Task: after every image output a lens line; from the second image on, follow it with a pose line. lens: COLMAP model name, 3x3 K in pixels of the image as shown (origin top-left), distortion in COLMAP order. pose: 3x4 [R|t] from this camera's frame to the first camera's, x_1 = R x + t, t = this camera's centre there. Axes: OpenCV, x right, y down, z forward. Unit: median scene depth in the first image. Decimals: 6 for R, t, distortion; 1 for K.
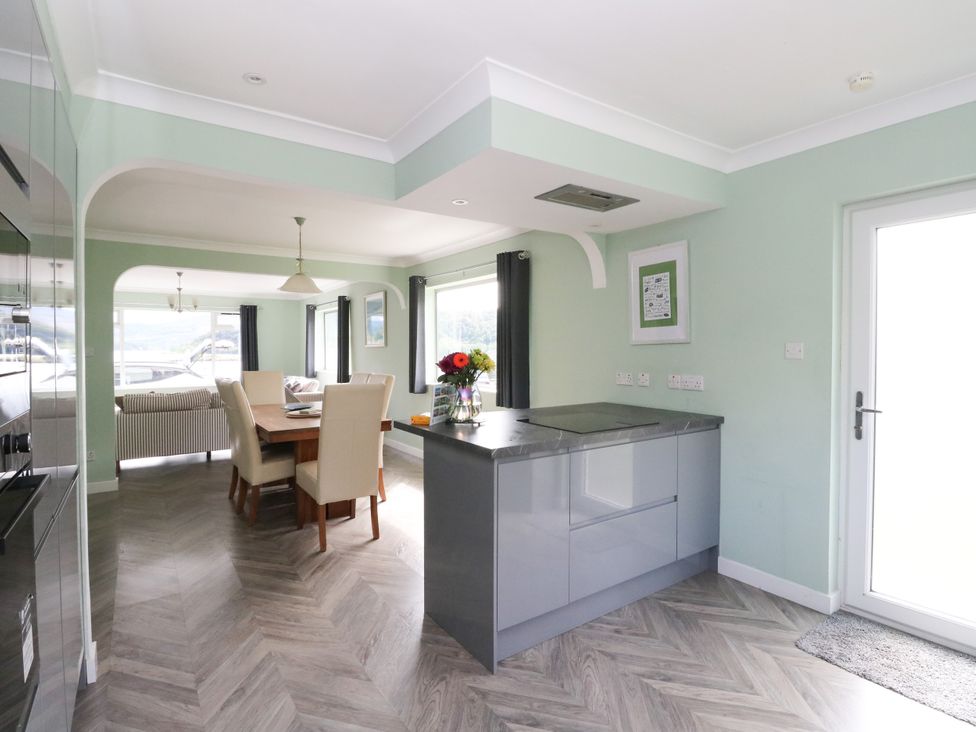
lens RADIAL K [[503.5, 0, 490.2], [0, 503.5, 355.3], [0, 0, 1]] dist [-0.007519, -0.002789]
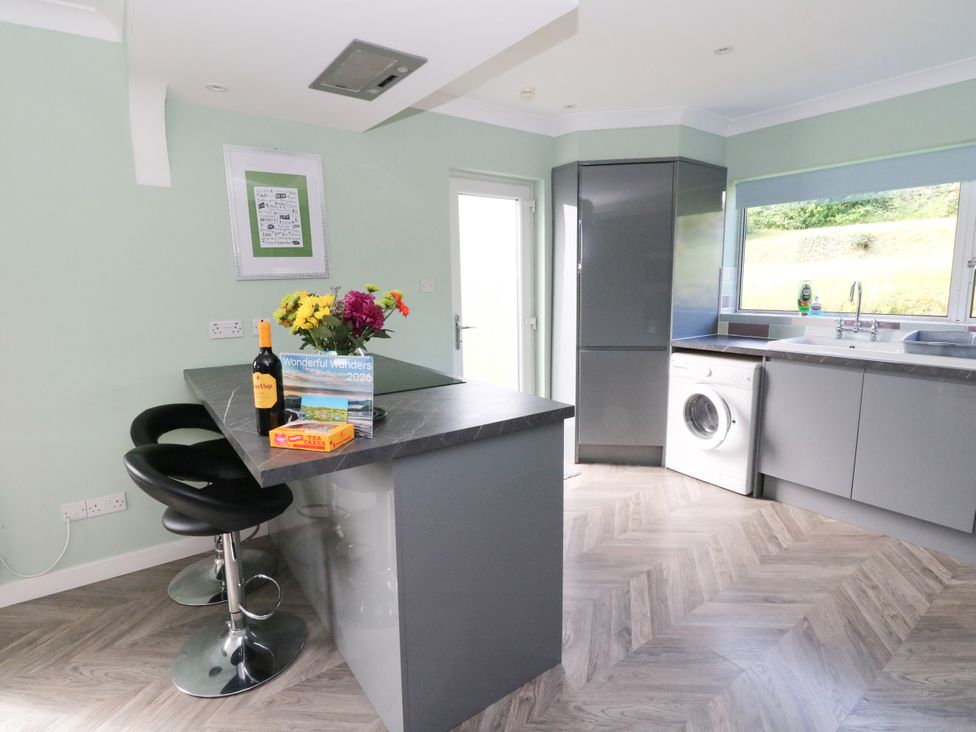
lens RADIAL K [[503.5, 0, 491.7], [0, 503.5, 359.6], [0, 0, 1]] dist [-0.007519, -0.002789]
pose [[-0.026269, -0.150636, 0.988240, -0.484118], [0.023795, 0.988207, 0.151264, -0.009108], [-0.999372, 0.027489, -0.022374, 0.707240]]
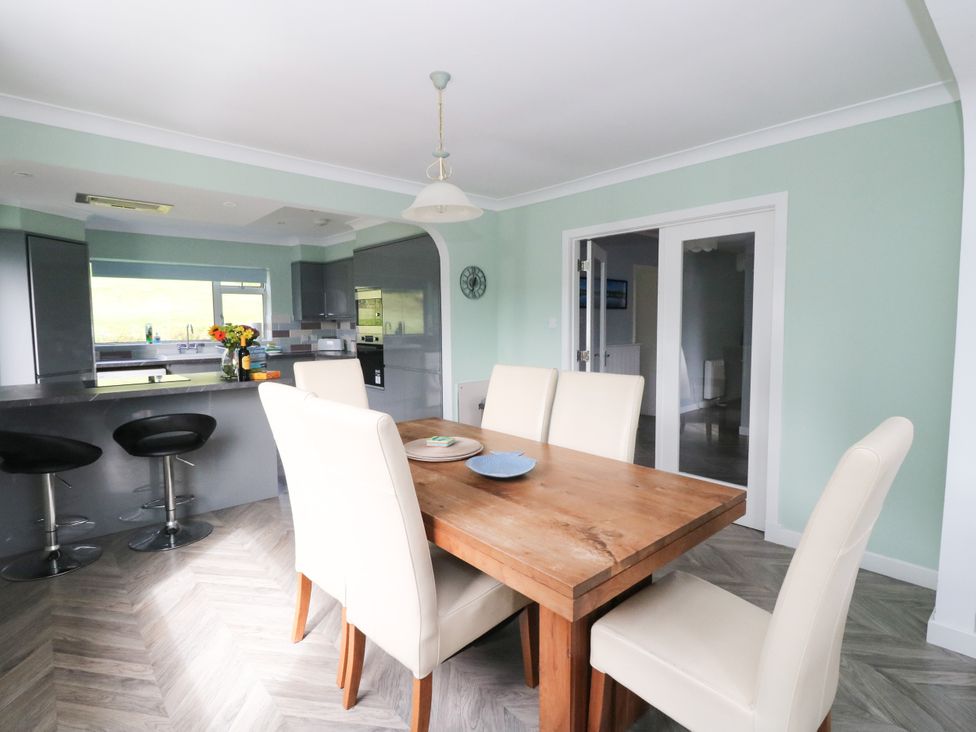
lens RADIAL K [[503.5, 0, 492.5], [0, 503.5, 367.3], [0, 0, 1]] dist [-0.007519, -0.002789]
pose [[-0.991856, 0.018014, -0.126082, -0.458727], [0.005010, 0.994700, 0.102701, -0.022087], [0.127264, 0.101232, -0.986689, 1.986290]]
